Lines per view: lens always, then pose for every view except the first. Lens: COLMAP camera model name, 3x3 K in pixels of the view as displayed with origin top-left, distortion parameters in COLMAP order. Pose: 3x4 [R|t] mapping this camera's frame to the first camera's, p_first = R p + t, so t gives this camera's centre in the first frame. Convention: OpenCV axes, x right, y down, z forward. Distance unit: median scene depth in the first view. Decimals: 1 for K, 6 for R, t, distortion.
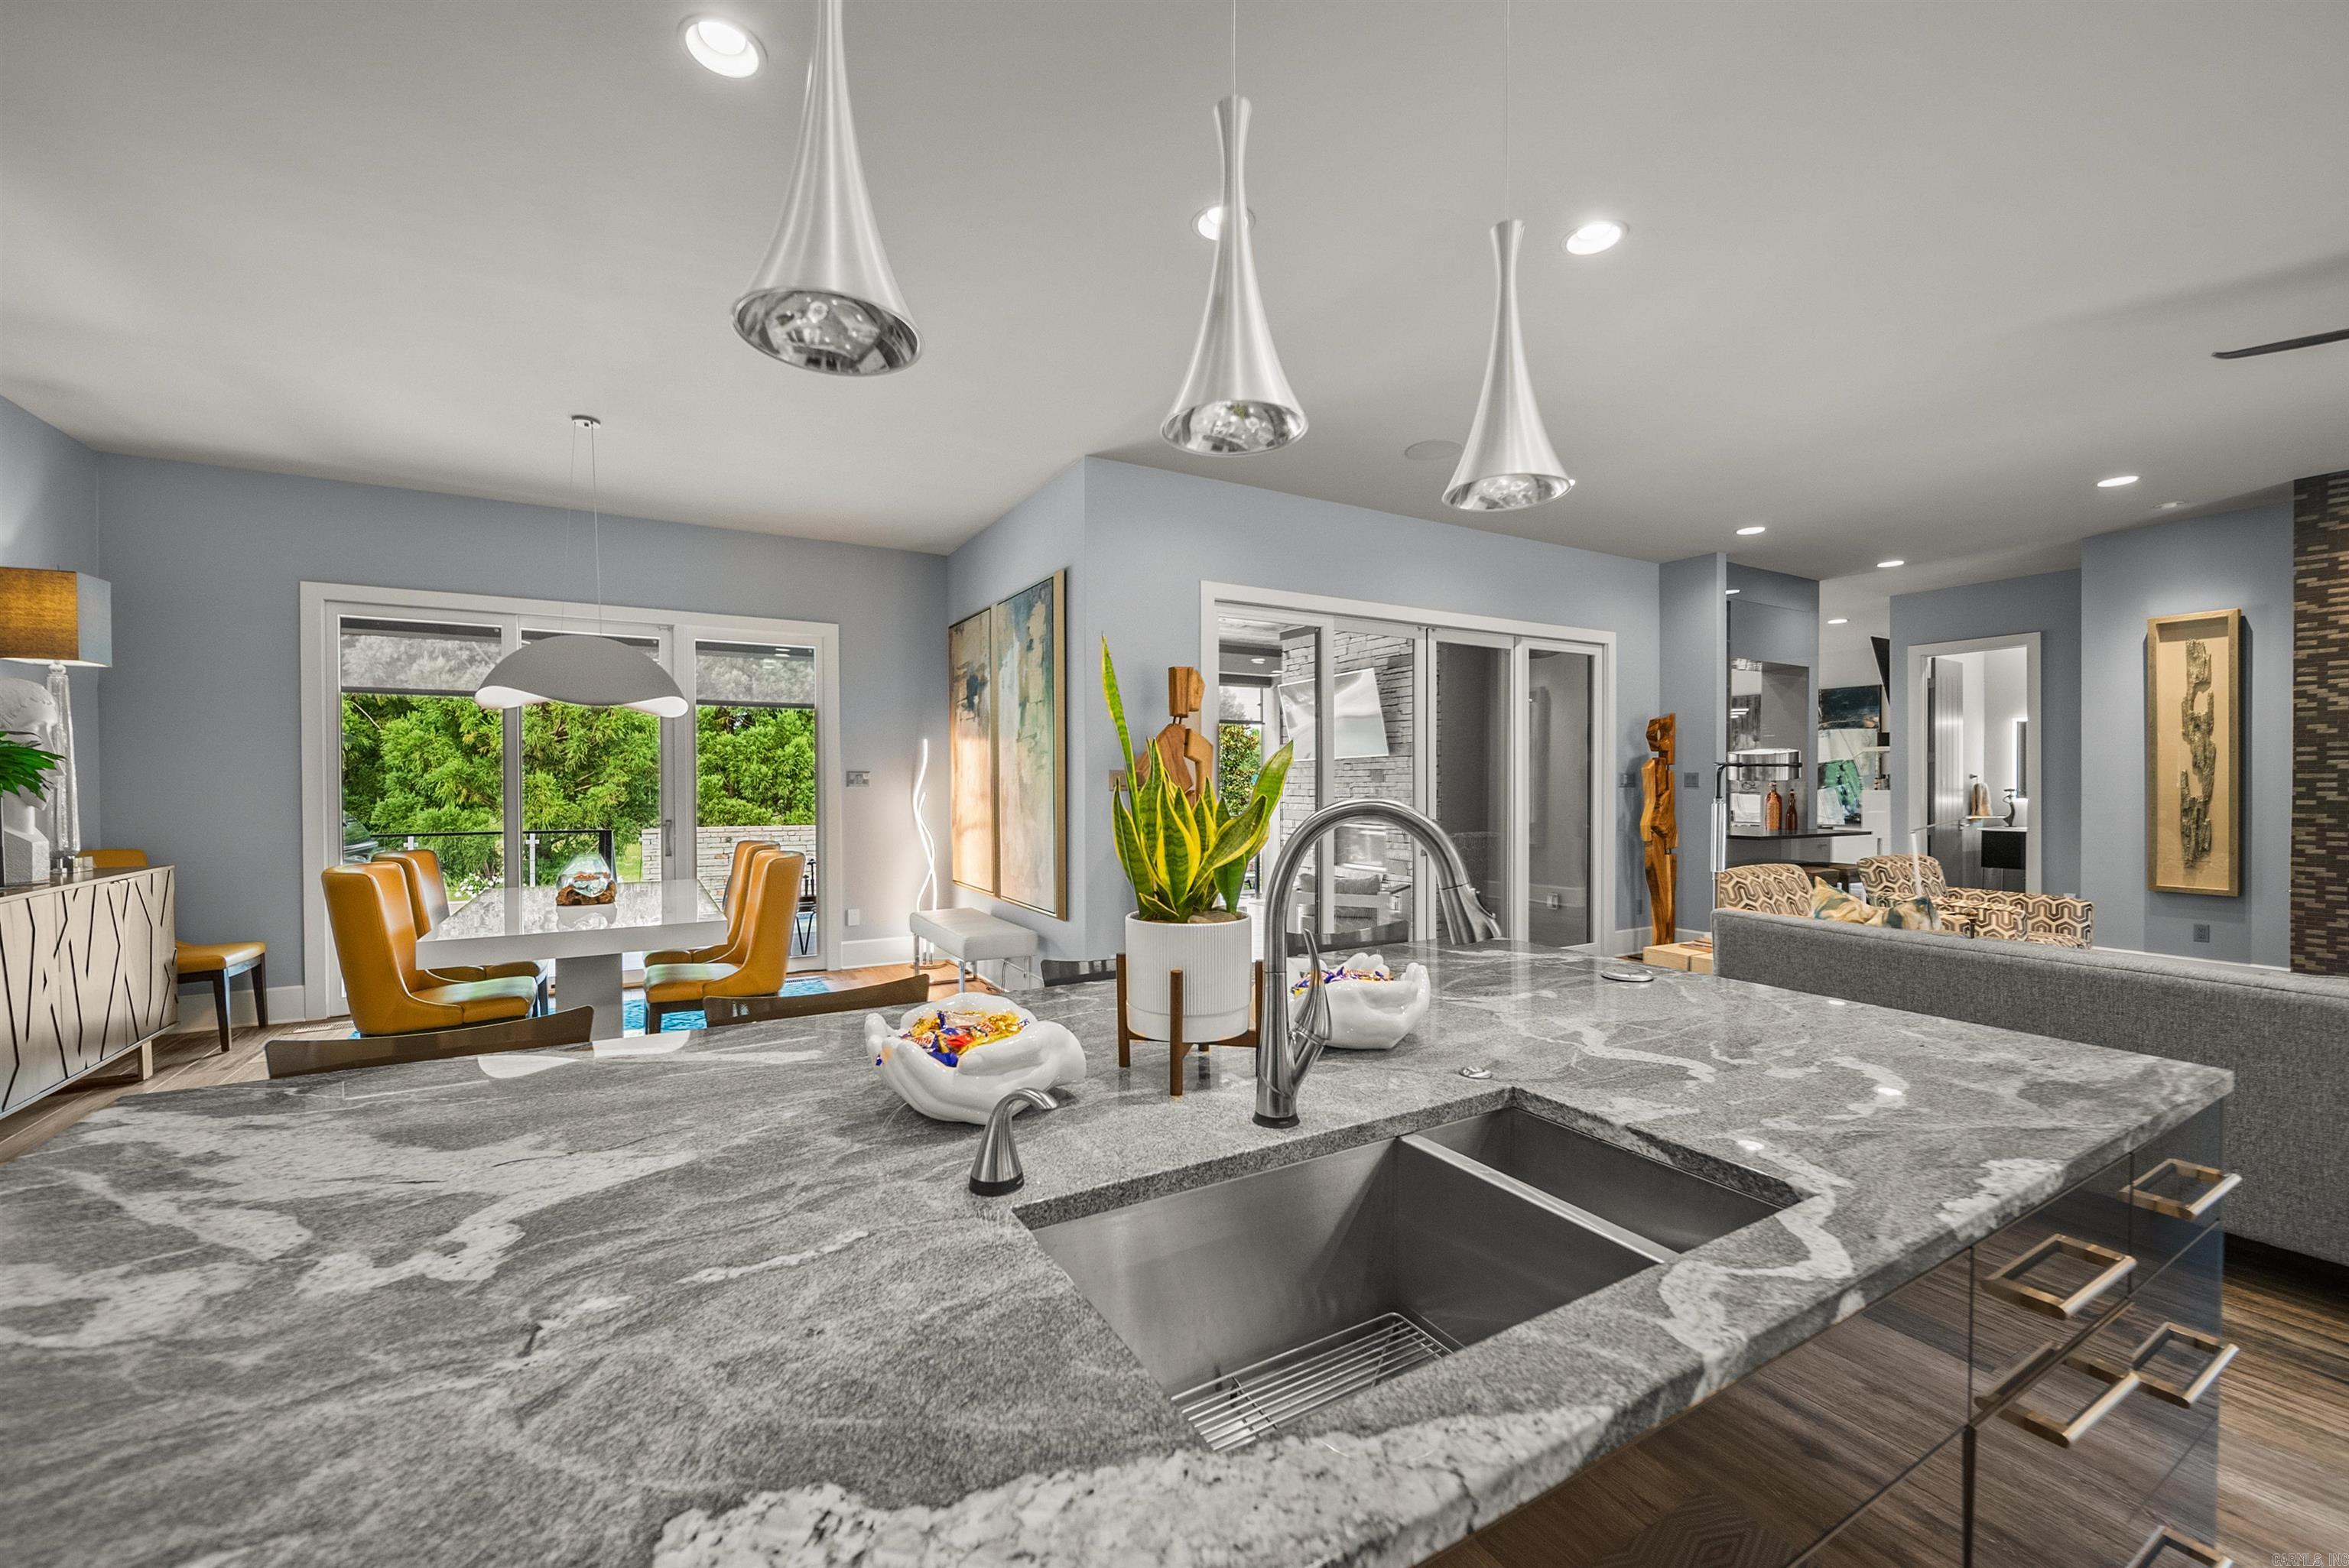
lens RADIAL K [[920.7, 0, 1159.3], [0, 920.7, 792.0], [0, 0, 1]] dist [-0.003176, -0.000608]
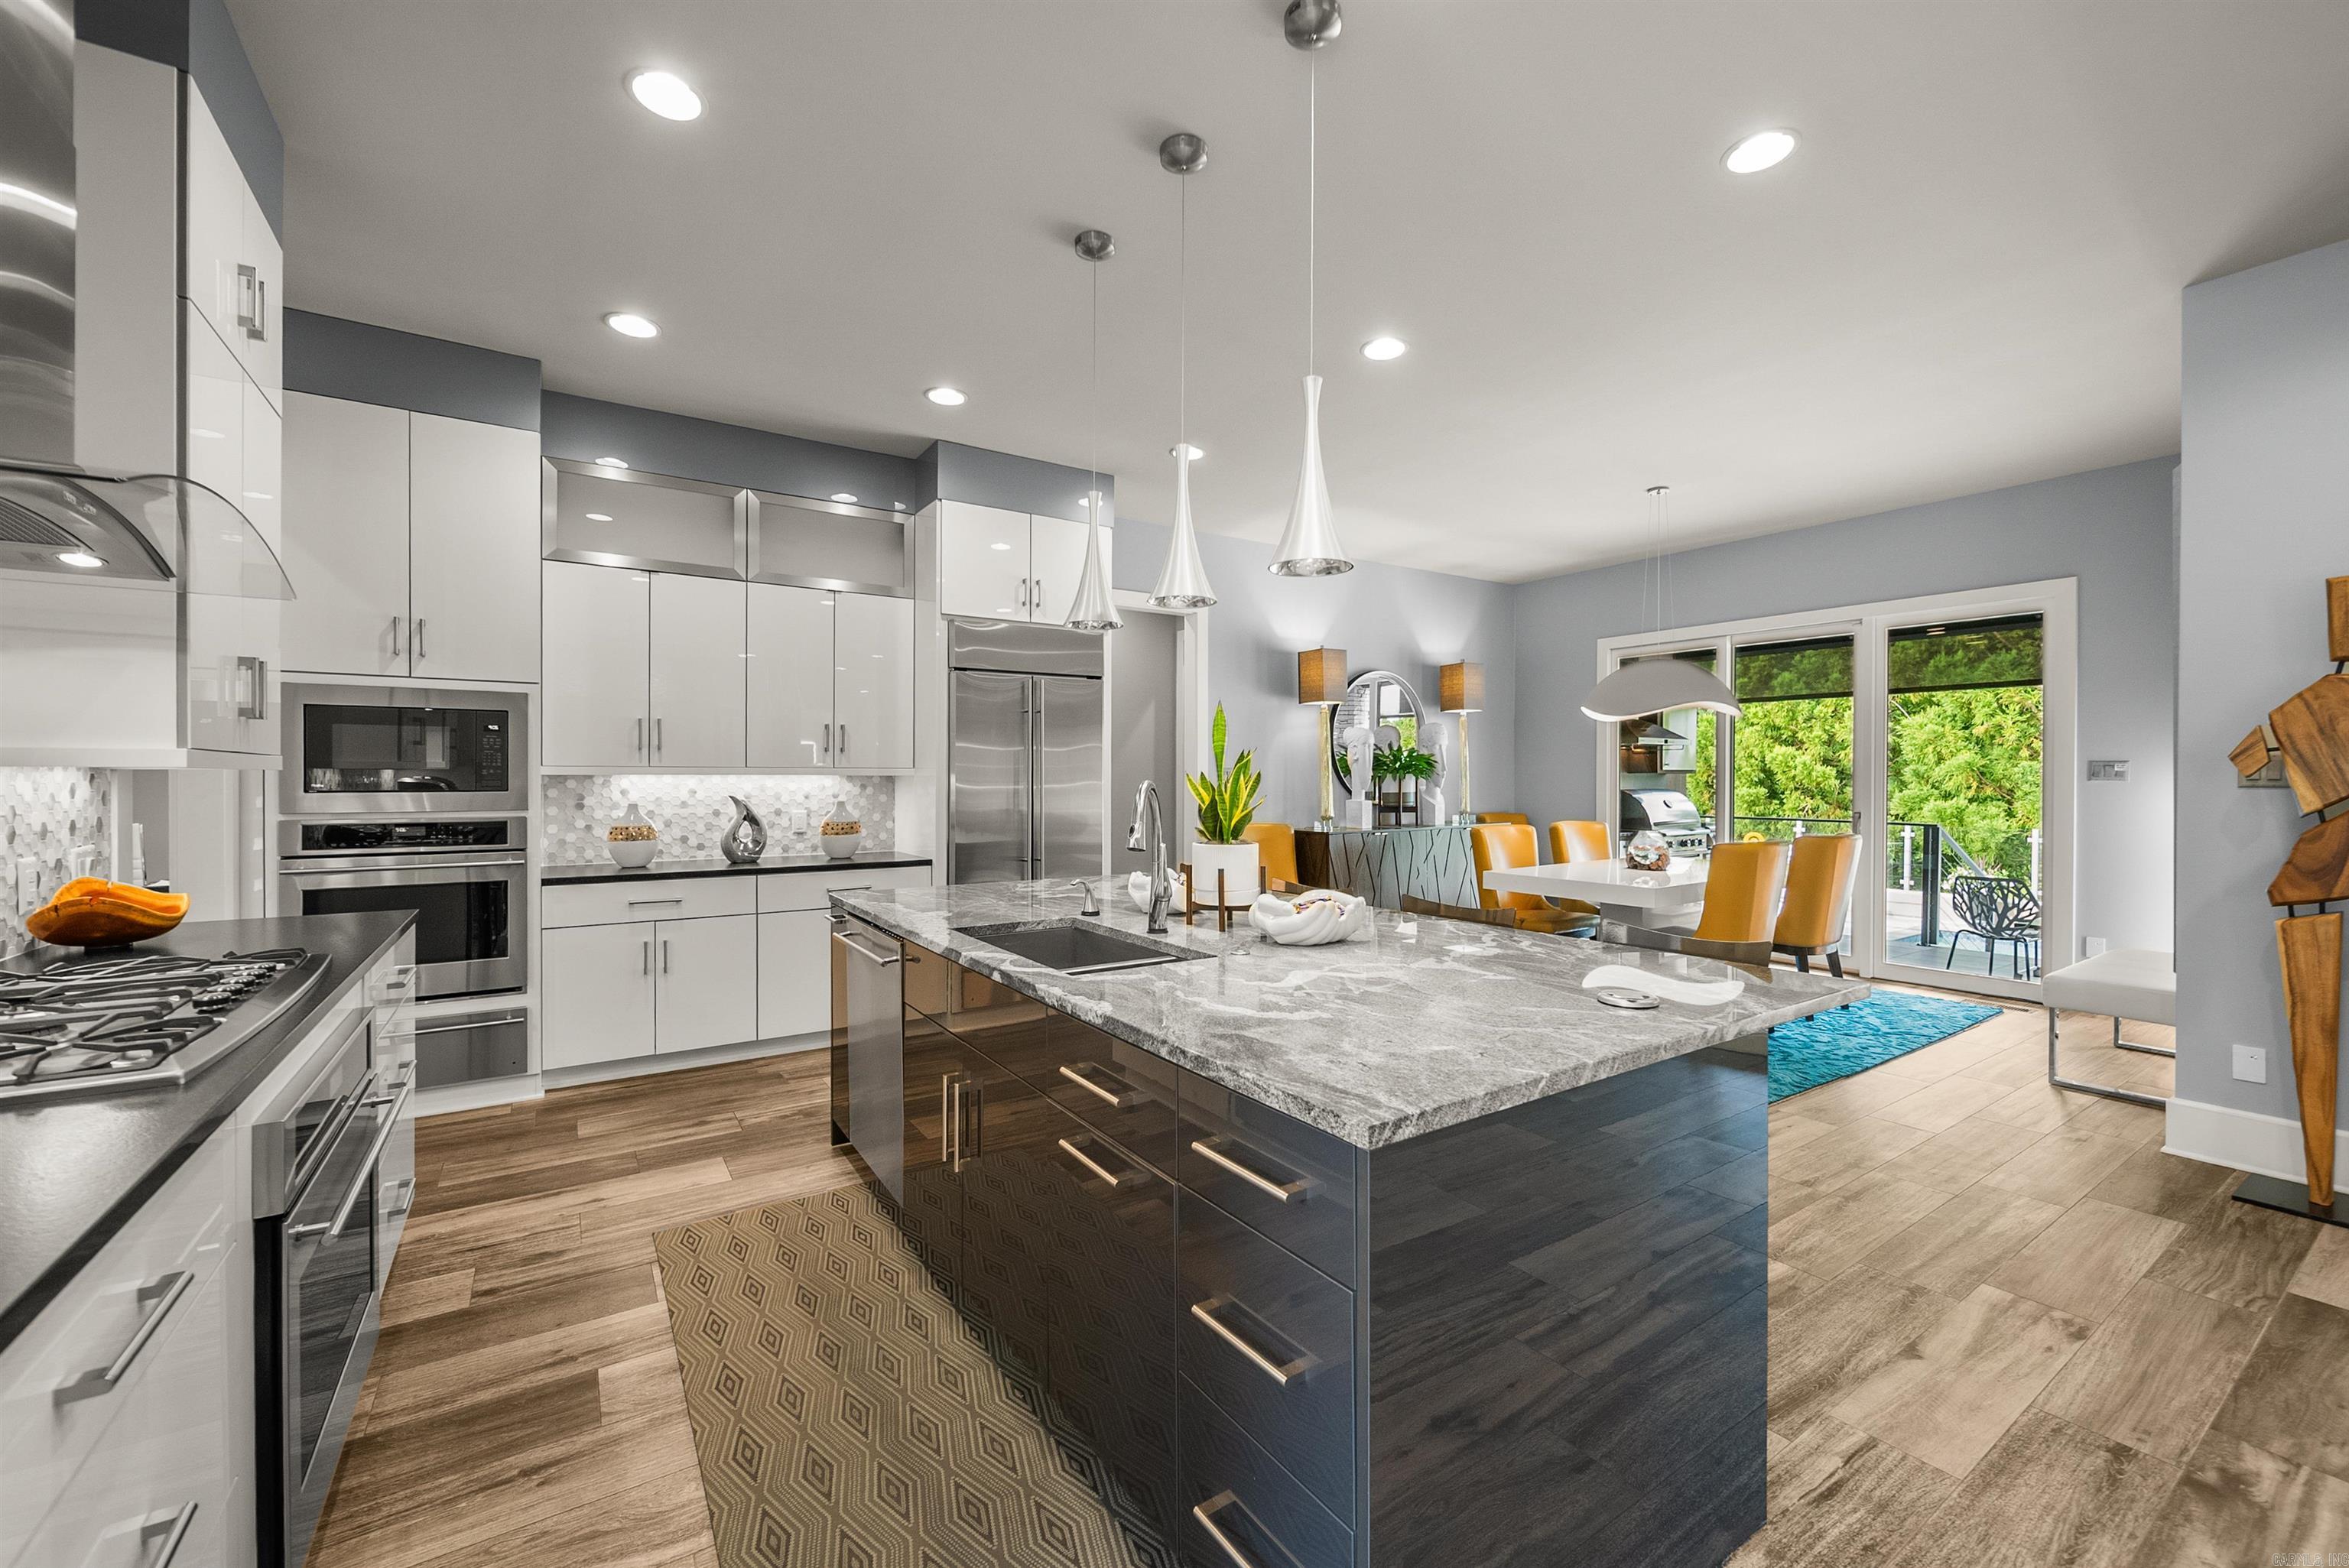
lens RADIAL K [[924.8, 0, 1153.5], [0, 924.8, 778.6], [0, 0, 1]] dist [-0.000444, -0.000427]
pose [[0.060176, 0.004294, -0.998179, 0.446441], [-0.011435, 0.999928, 0.003612, -0.001104], [0.998122, 0.011197, 0.060221, 0.168150]]
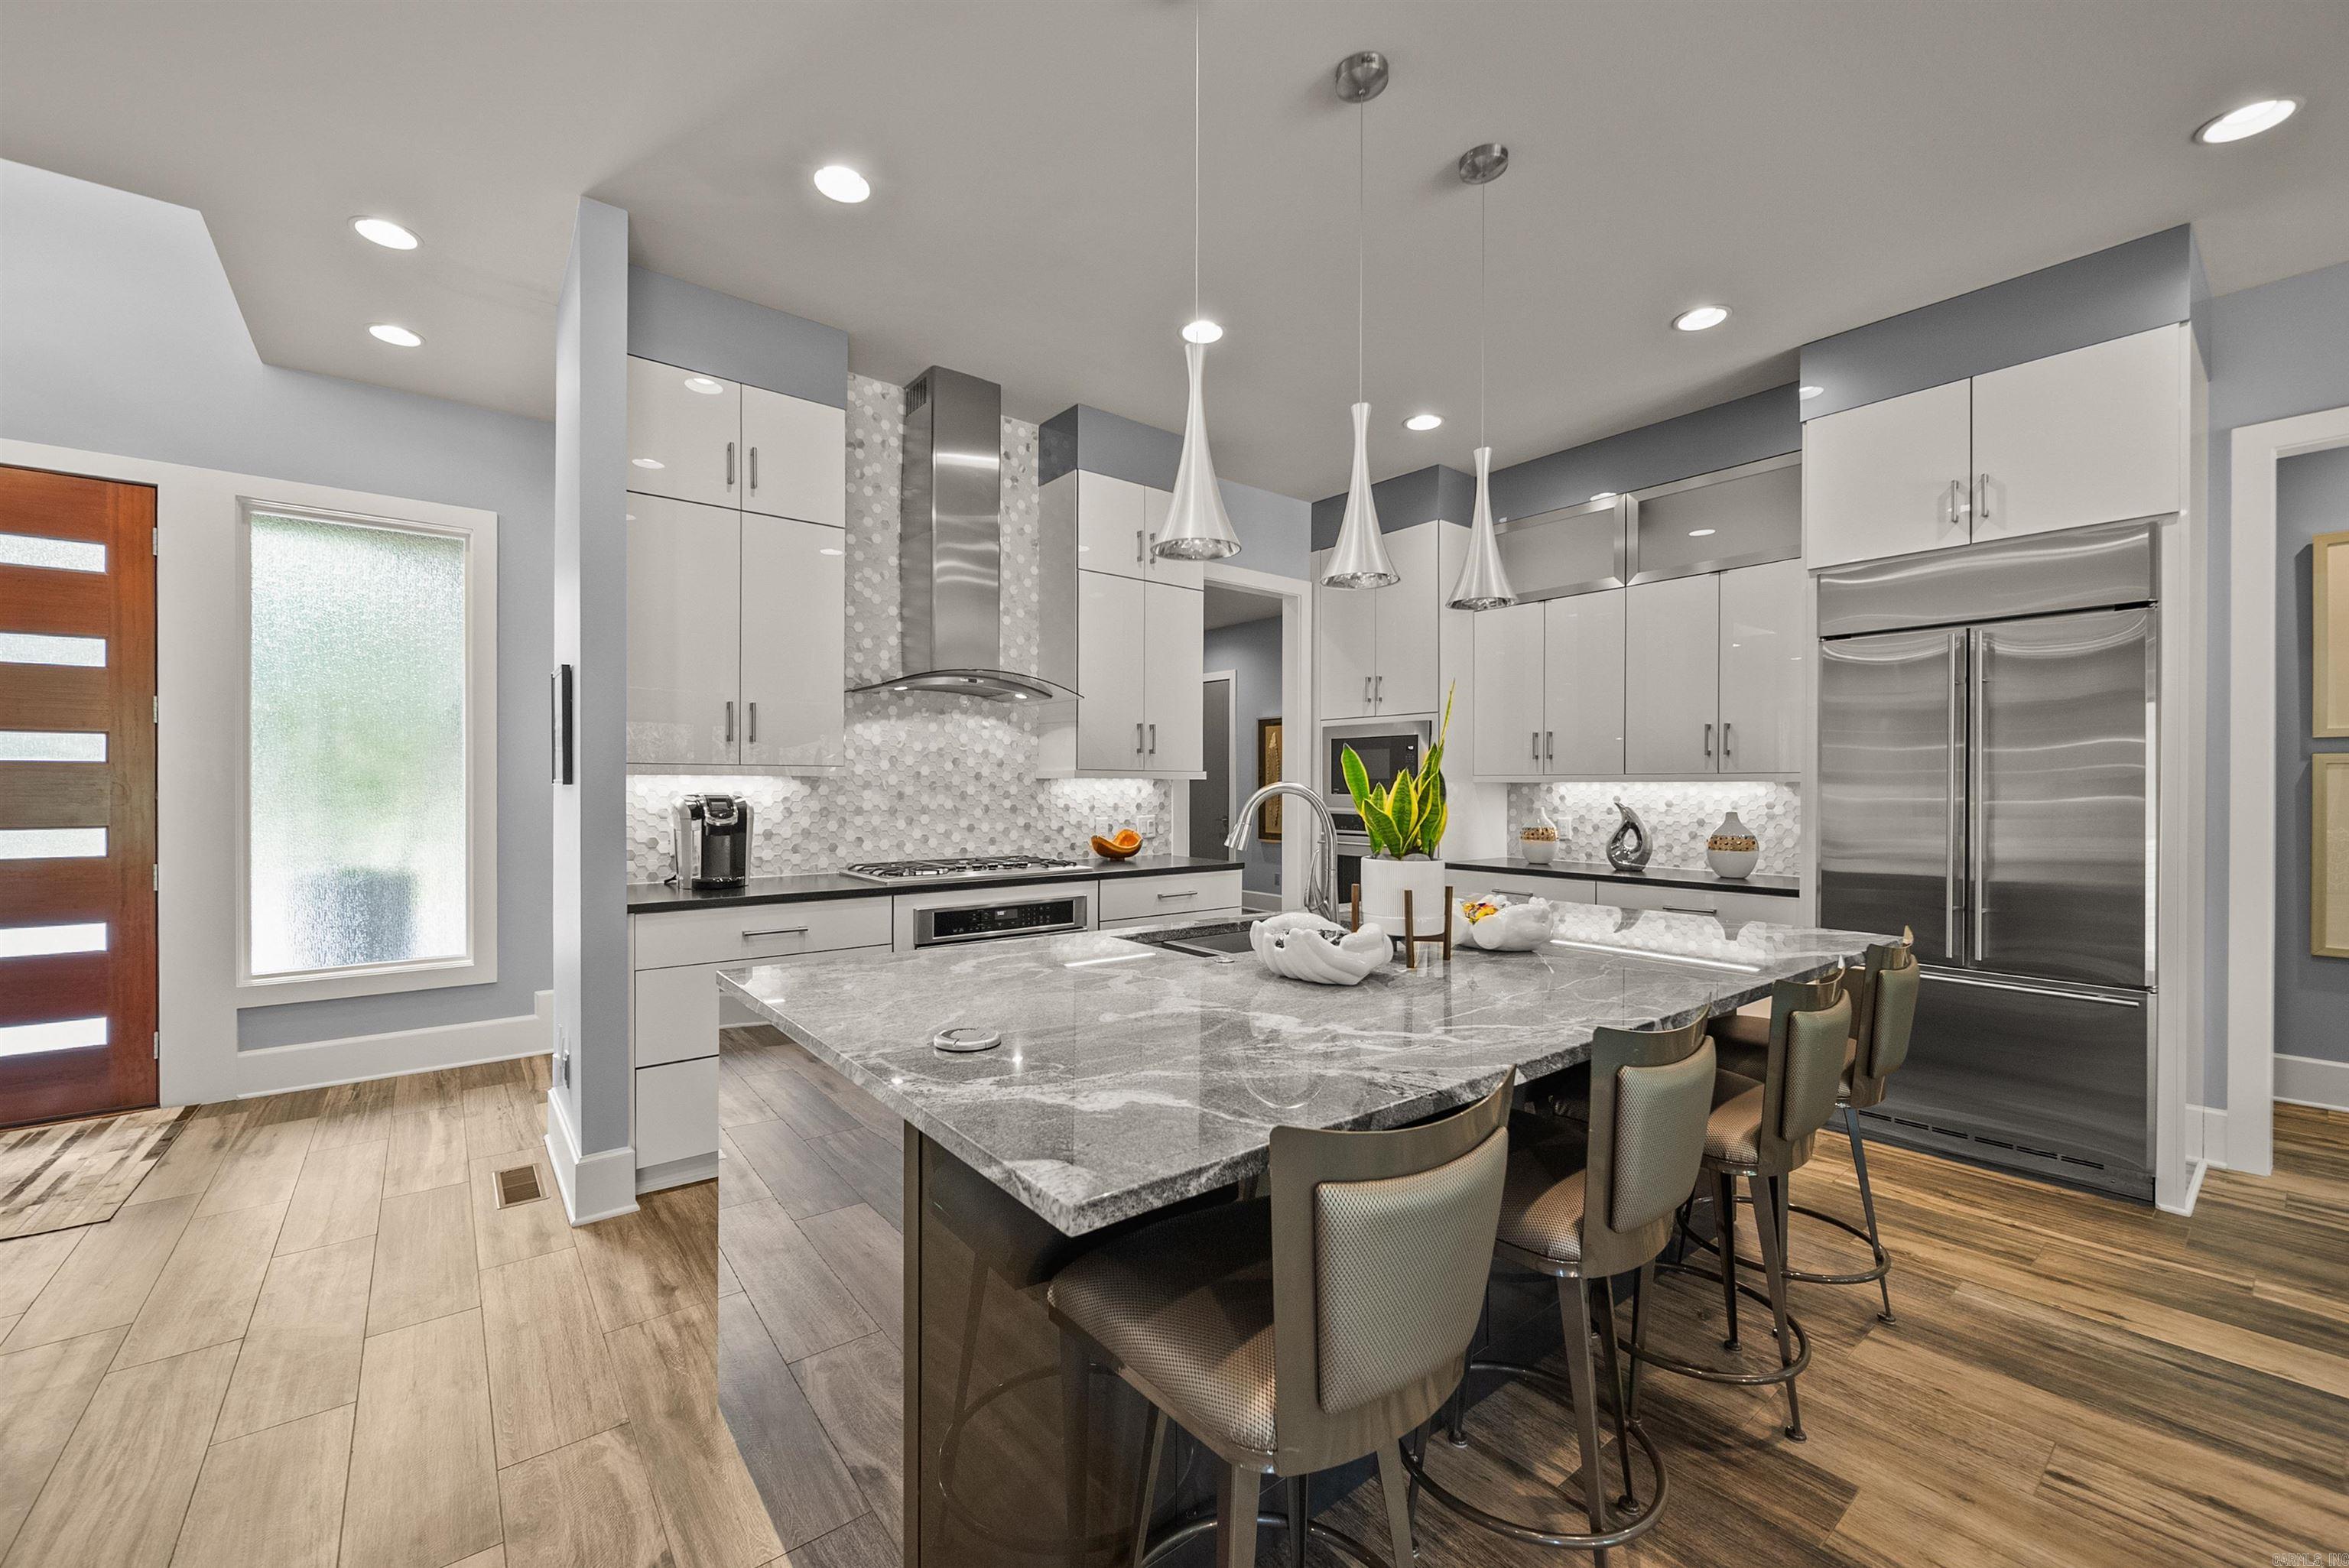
lens RADIAL K [[933.7, 0, 1158.8], [0, 933.7, 785.3], [0, 0, 1]] dist [-0.003618, -0.000801]
pose [[-0.988747, -0.000669, -0.149596, 0.156018], [-0.002051, 0.999957, 0.009087, -0.001160], [0.149584, 0.009292, -0.988705, 0.577821]]
